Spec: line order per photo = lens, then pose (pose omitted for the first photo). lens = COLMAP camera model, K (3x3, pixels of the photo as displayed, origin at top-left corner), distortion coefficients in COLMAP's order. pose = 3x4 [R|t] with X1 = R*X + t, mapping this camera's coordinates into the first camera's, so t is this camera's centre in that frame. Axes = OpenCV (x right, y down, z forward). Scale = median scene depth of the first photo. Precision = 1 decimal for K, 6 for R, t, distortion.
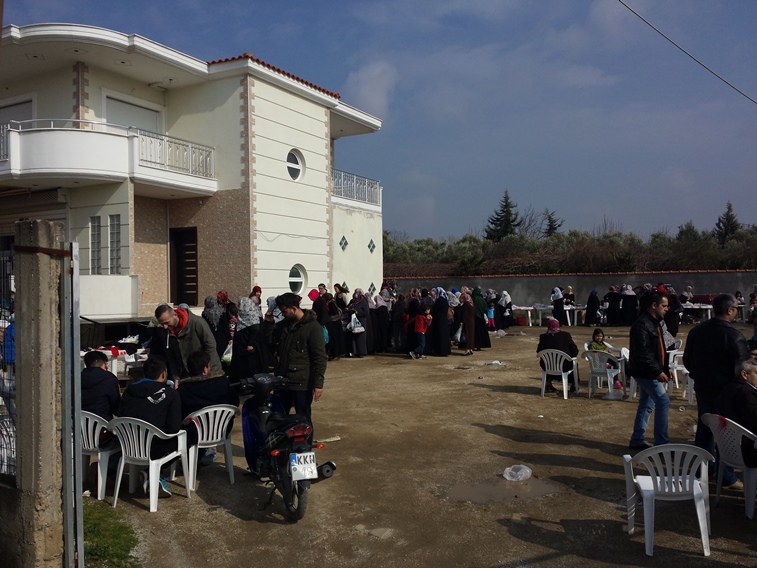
lens RADIAL K [[690.4, 0, 372.9], [0, 690.4, 279.5], [0, 0, 1]] dist [0.046963, -0.161789]
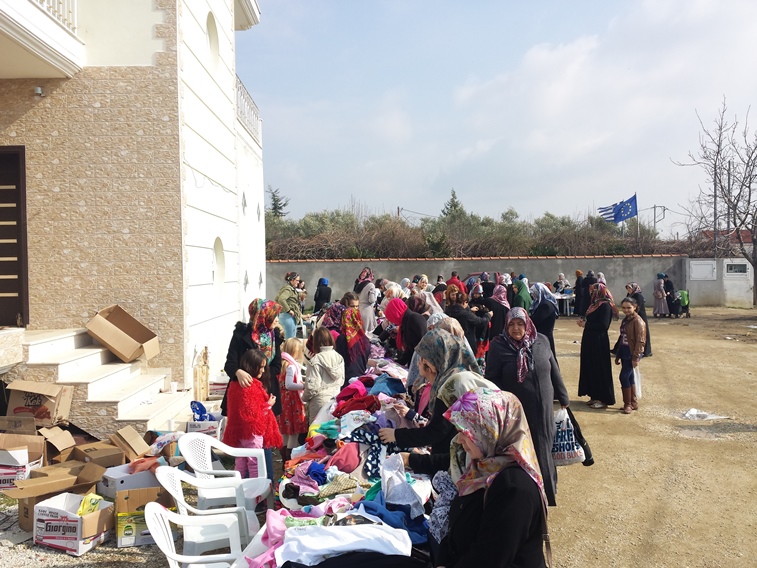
lens RADIAL K [[690.4, 0, 381.7], [0, 690.4, 281.2], [0, 0, 1]] dist [0.046963, -0.161789]
pose [[0.858810, -0.008620, 0.512222, -0.283678], [-0.004510, 0.999692, 0.024385, -0.003202], [-0.512275, -0.023252, 0.858507, 0.512683]]
